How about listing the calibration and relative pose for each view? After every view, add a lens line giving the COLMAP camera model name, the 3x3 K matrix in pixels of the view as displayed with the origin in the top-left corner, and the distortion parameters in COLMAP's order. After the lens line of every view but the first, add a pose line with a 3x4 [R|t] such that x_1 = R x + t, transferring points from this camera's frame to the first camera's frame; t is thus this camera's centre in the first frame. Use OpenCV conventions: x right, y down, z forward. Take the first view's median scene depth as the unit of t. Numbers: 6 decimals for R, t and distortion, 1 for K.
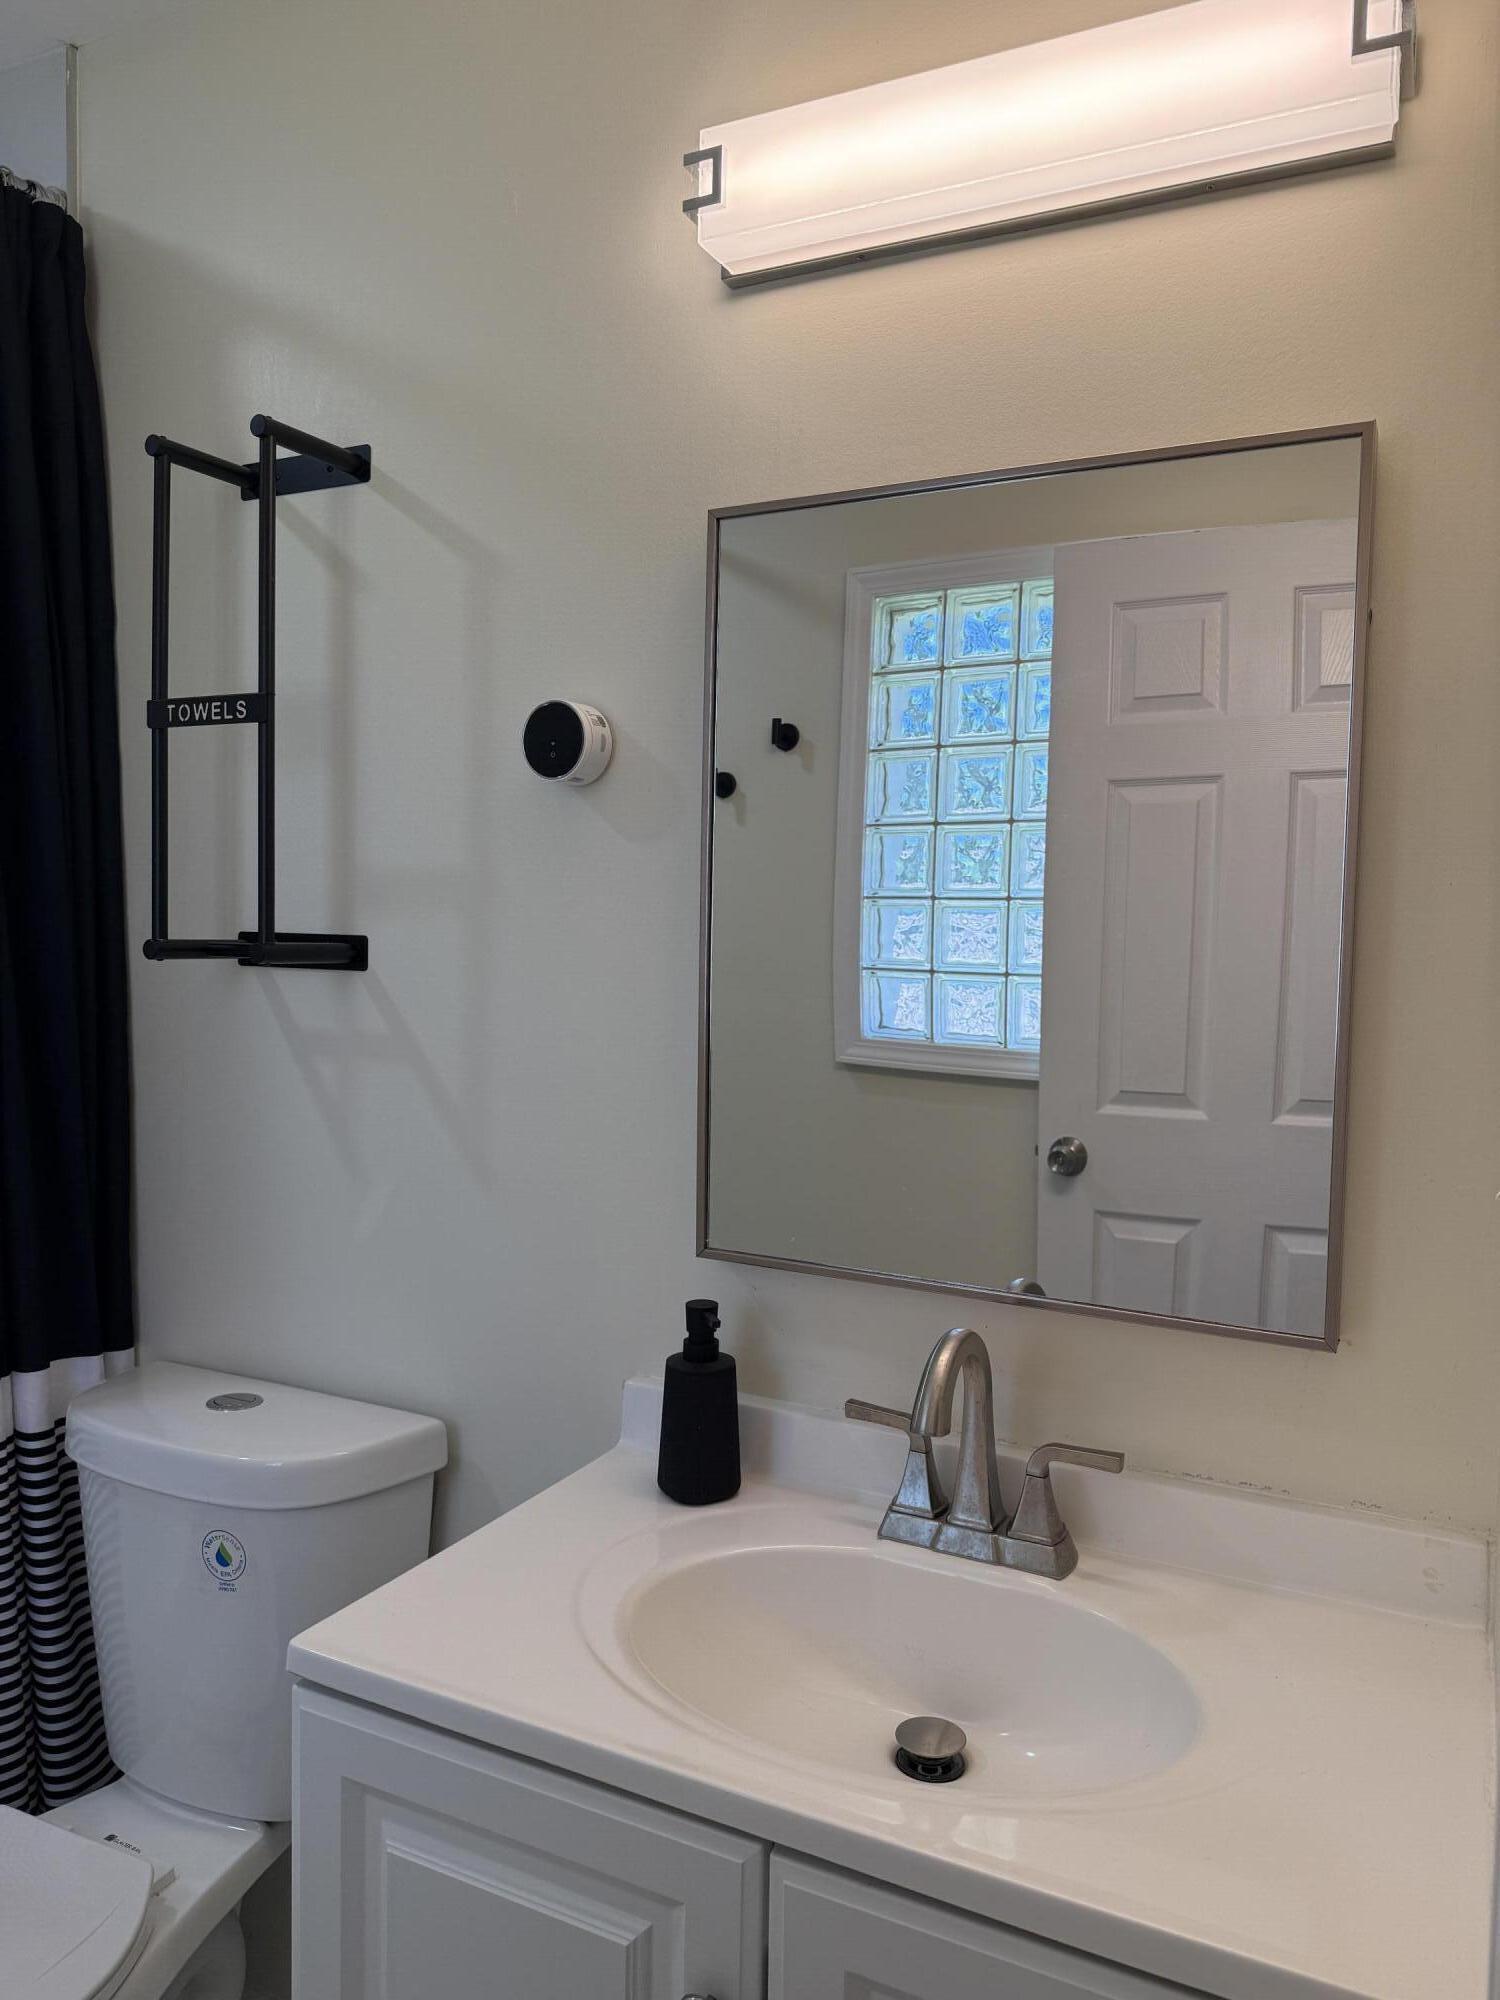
lens RADIAL K [[1407.6, 0, 750.0], [0, 1407.6, 1000.0], [0, 0, 1]] dist [-0.000838, -0.003744]
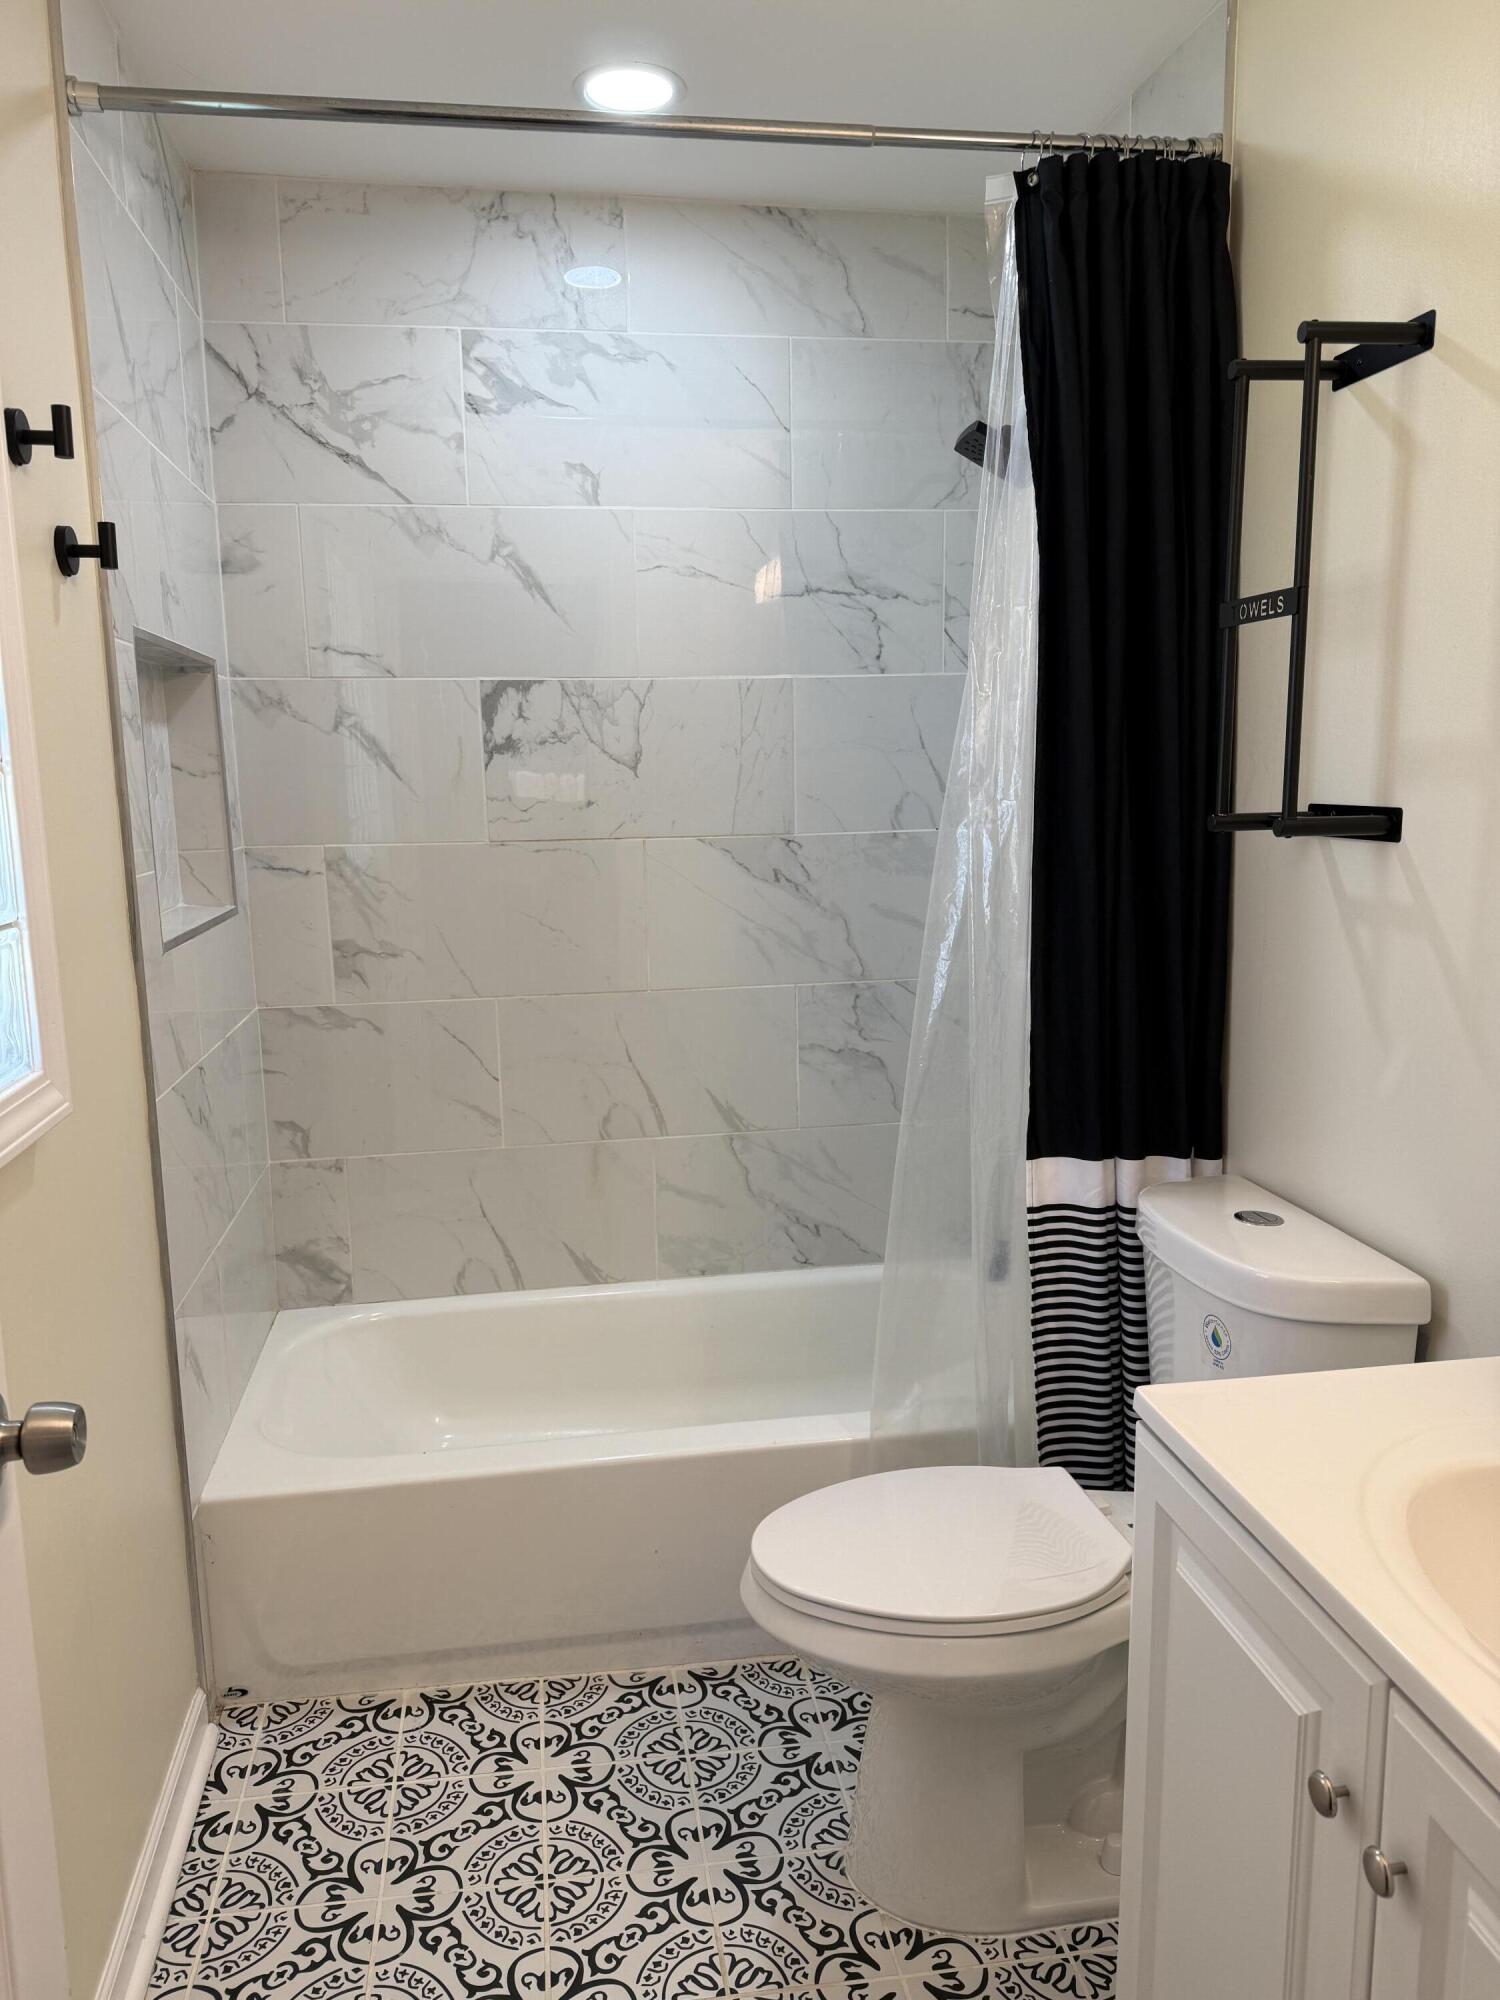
lens RADIAL K [[1407.6, 0, 750.0], [0, 1407.6, 1000.0], [0, 0, 1]] dist [-0.000838, -0.003744]
pose [[0.593127, 0.101667, -0.798664, 0.287282], [-0.010687, 0.992902, 0.118456, -0.023473], [0.805038, -0.061724, 0.590003, -0.003883]]
